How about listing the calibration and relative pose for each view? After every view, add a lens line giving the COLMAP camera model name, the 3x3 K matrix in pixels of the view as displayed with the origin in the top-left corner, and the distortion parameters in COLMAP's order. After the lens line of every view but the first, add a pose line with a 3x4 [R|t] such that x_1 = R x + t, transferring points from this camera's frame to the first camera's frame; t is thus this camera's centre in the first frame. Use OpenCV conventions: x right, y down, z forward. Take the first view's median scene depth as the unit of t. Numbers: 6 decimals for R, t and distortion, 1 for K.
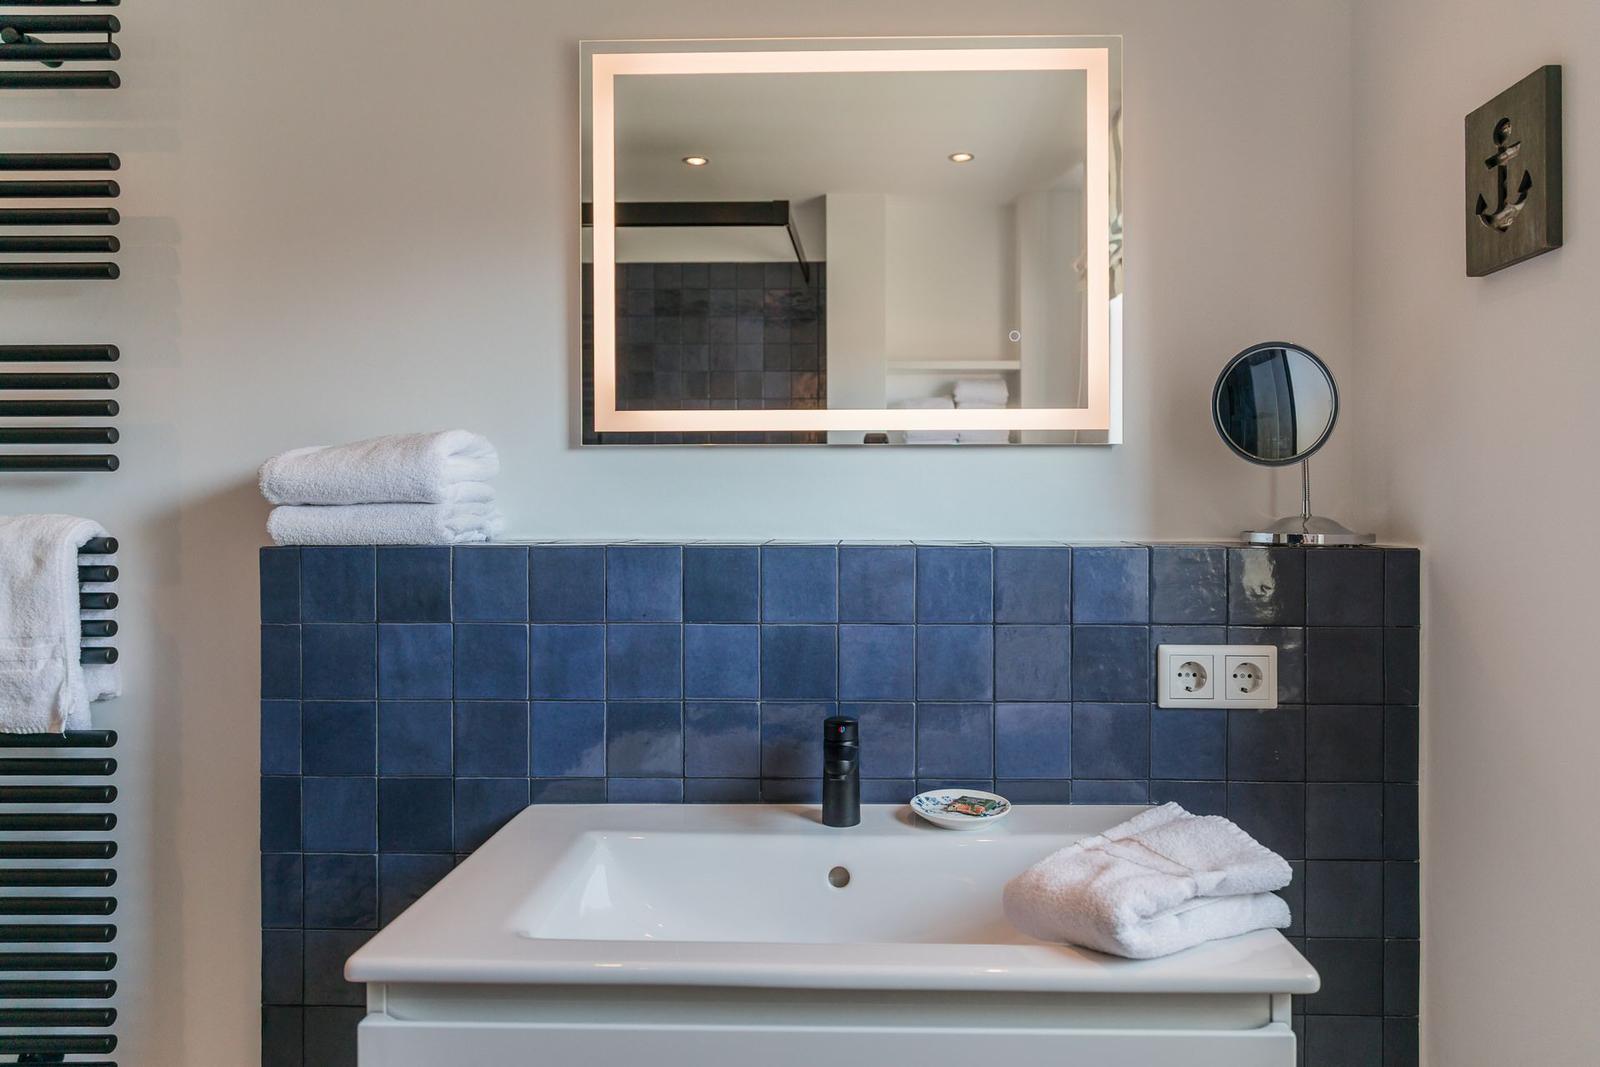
lens RADIAL K [[1055.8, 0, 800.0], [0, 1055.8, 533.5], [0, 0, 1]] dist [-0.002528, 0.000882]
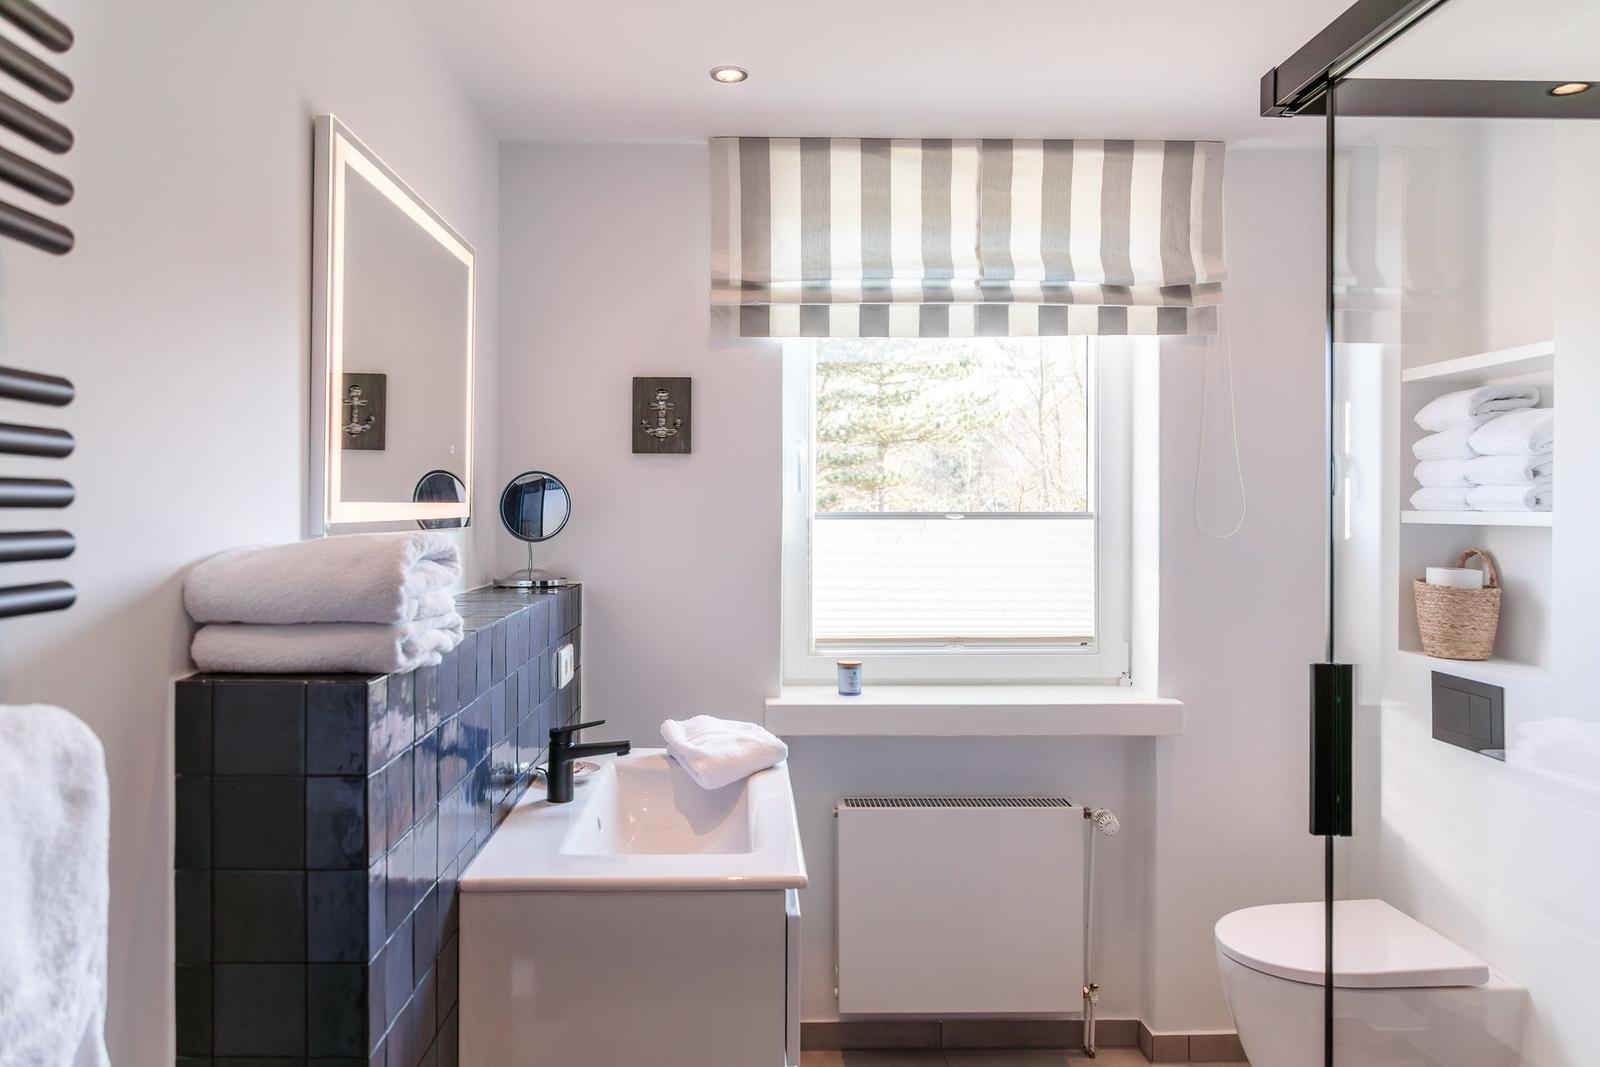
lens RADIAL K [[1055.8, 0, 800.0], [0, 1055.8, 533.5], [0, 0, 1]] dist [-0.002528, 0.000882]
pose [[-0.071348, -0.022104, 0.997207, -1.312552], [0.033146, 0.999150, 0.024519, -0.106459], [-0.996901, 0.034803, -0.070555, 0.712931]]
